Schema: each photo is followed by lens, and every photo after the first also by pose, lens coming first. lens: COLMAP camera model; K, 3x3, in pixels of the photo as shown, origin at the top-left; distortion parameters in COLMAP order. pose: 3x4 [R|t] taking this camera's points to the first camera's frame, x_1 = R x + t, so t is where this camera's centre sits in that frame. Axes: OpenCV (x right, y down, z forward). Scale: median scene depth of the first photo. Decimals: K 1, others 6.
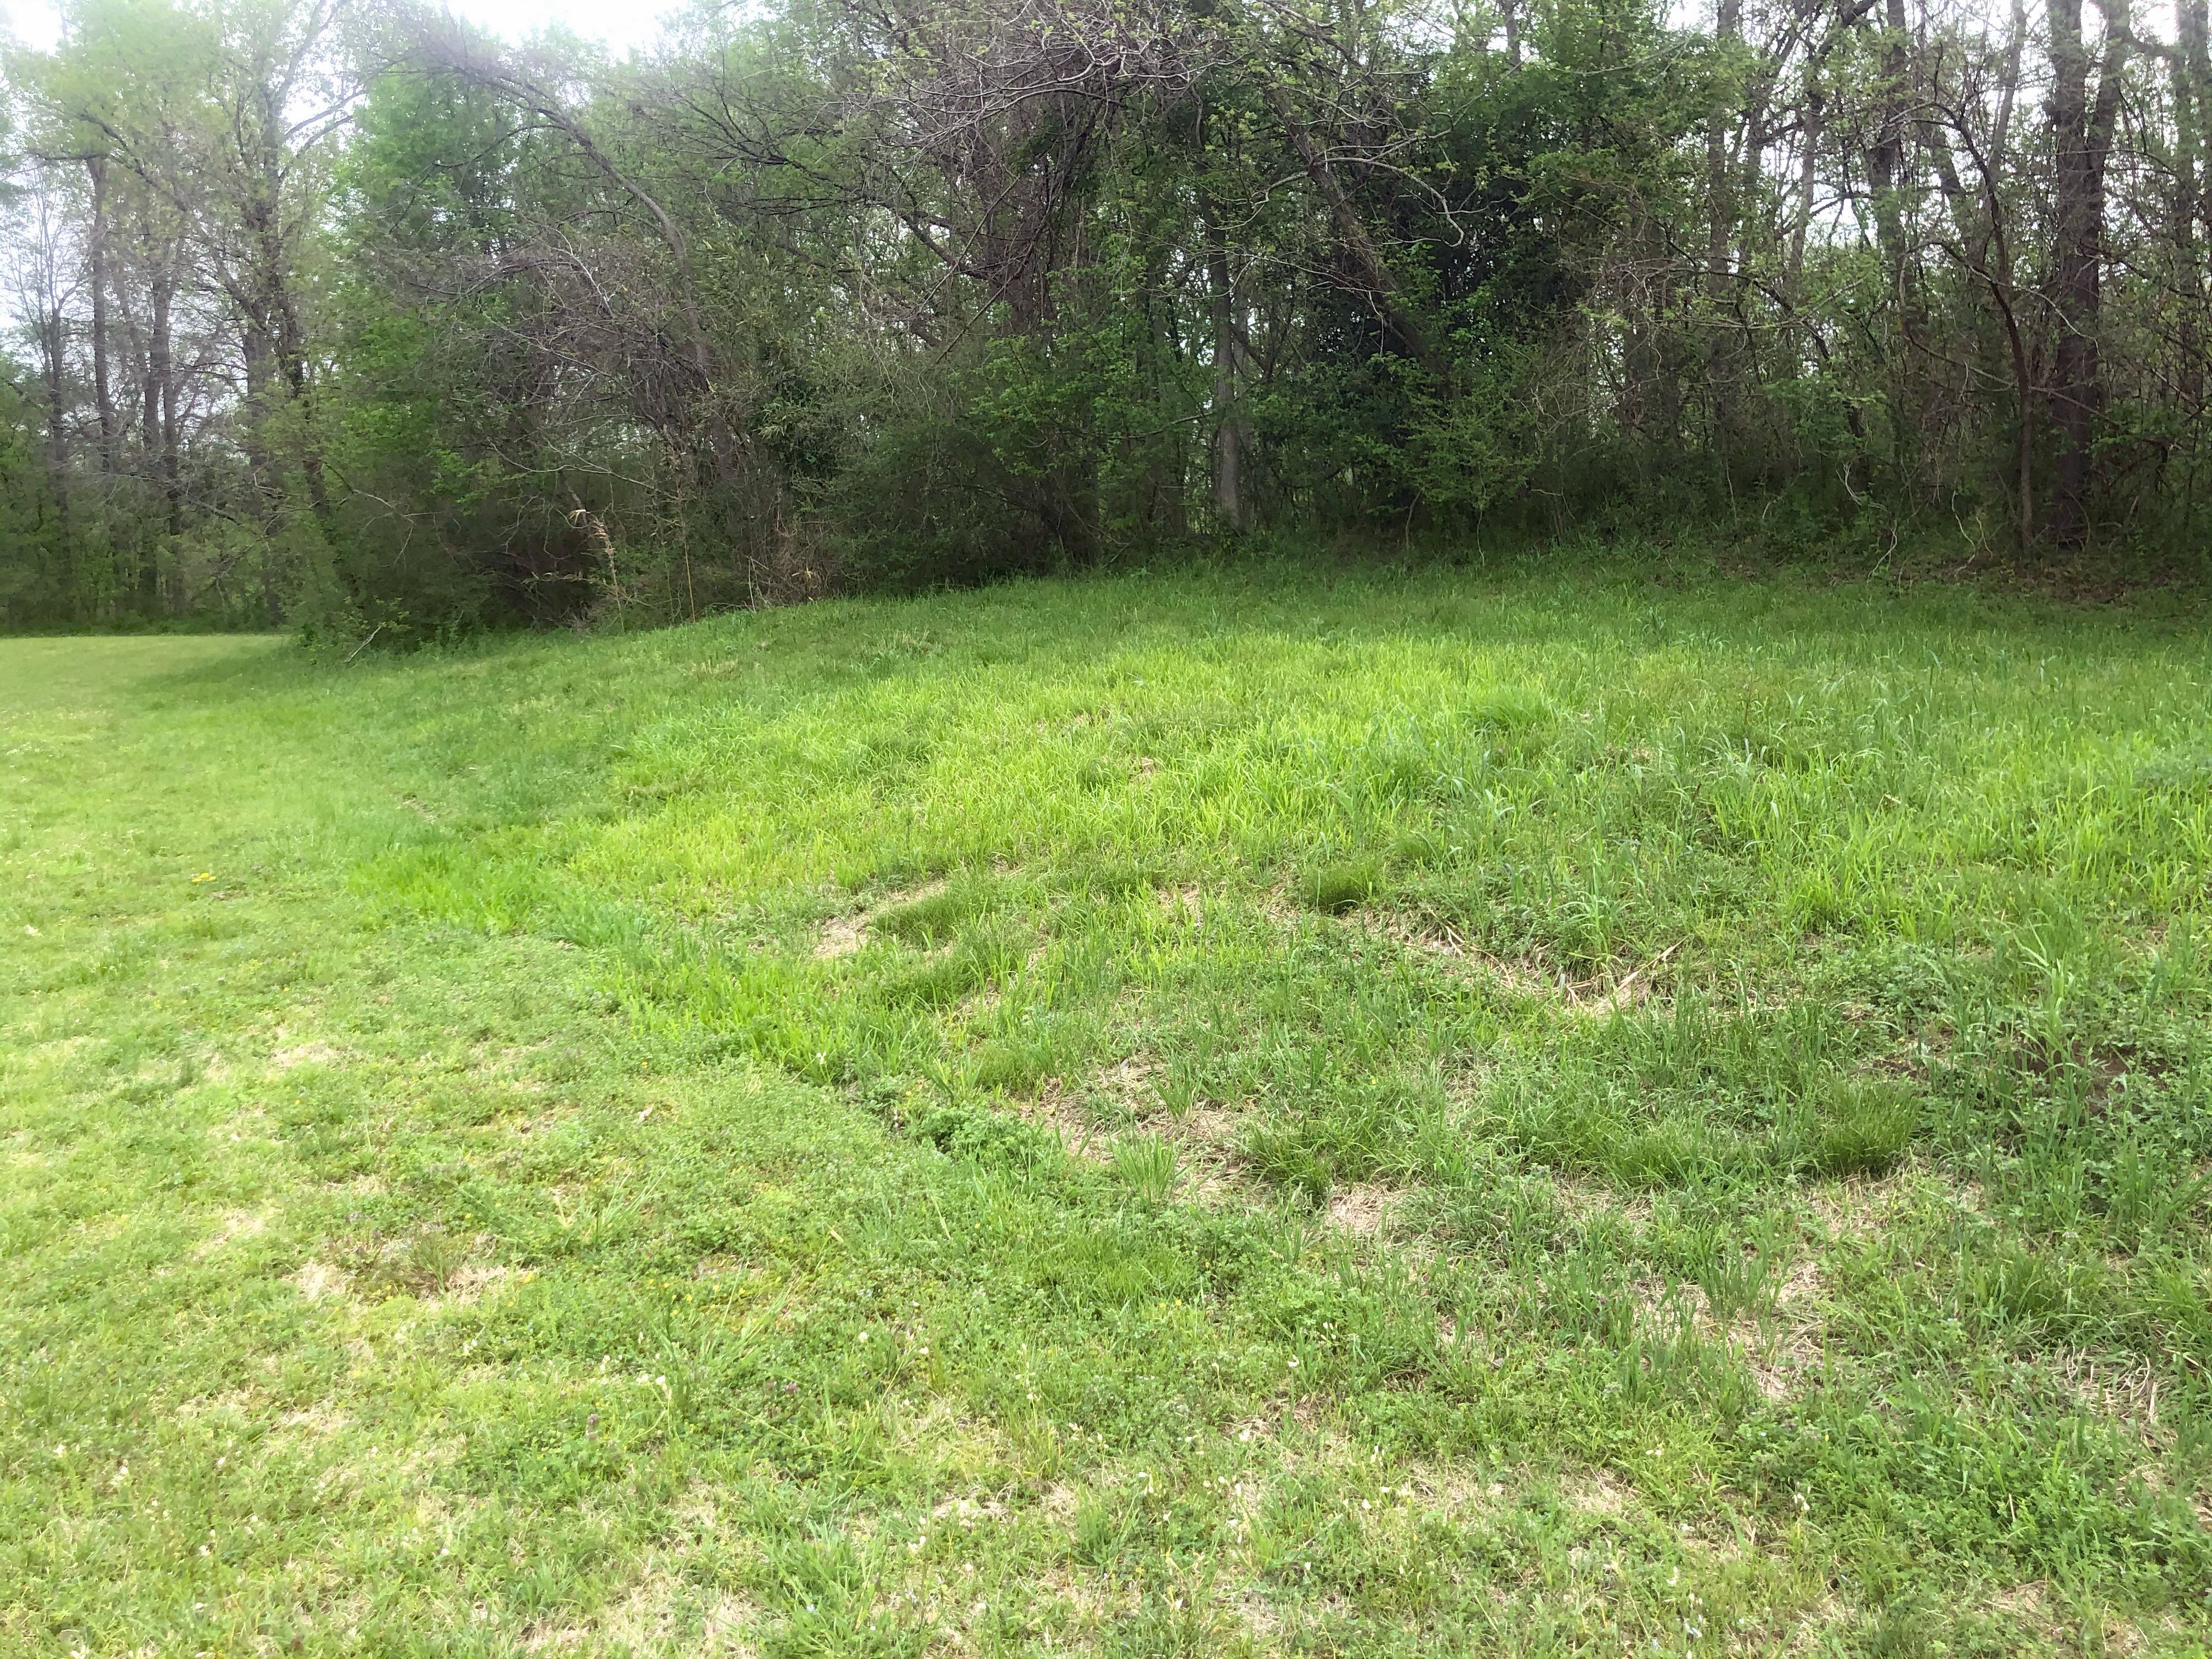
lens RADIAL K [[1803.8, 0, 1099.1], [0, 1803.8, 836.2], [0, 0, 1]] dist [0.001537, -0.010108]
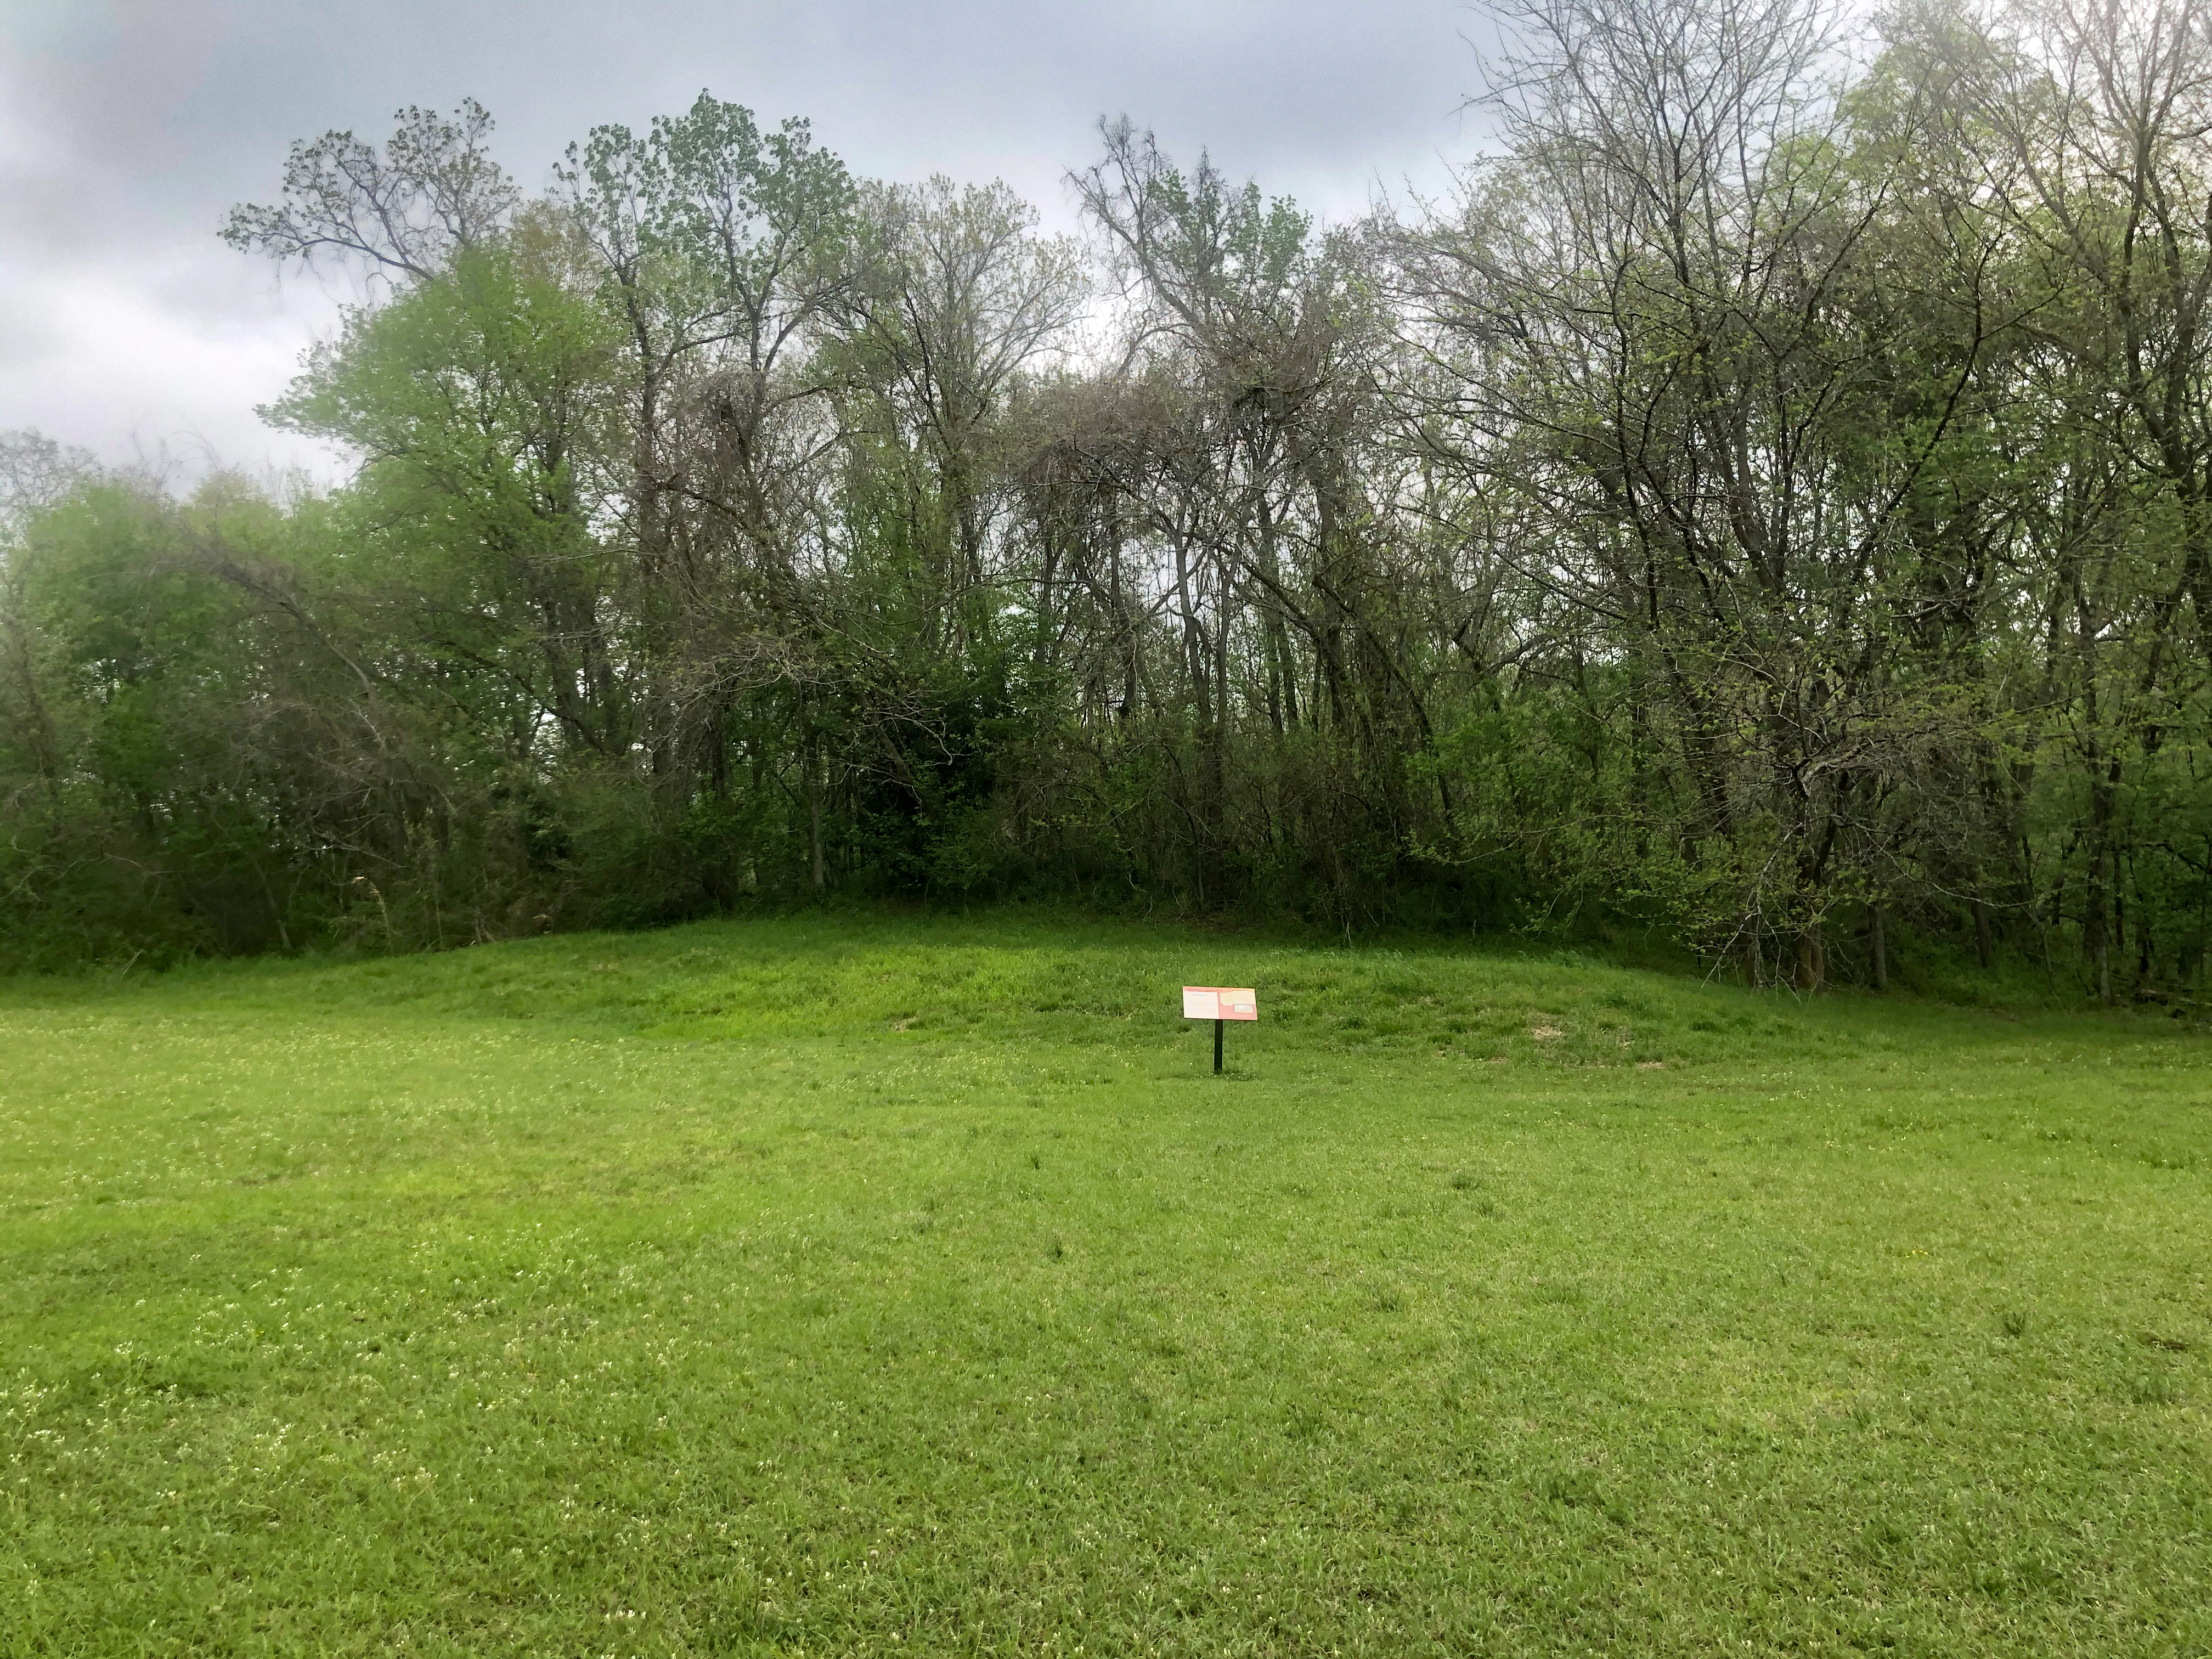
lens RADIAL K [[1803.8, 0, 1105.6], [0, 1803.8, 830.0], [0, 0, 1]] dist [0.001537, -0.010108]
pose [[0.914800, 0.012806, 0.403704, -0.990761], [0.065114, 0.981748, -0.178691, 0.278308], [-0.398624, 0.189753, 0.897270, -1.944541]]
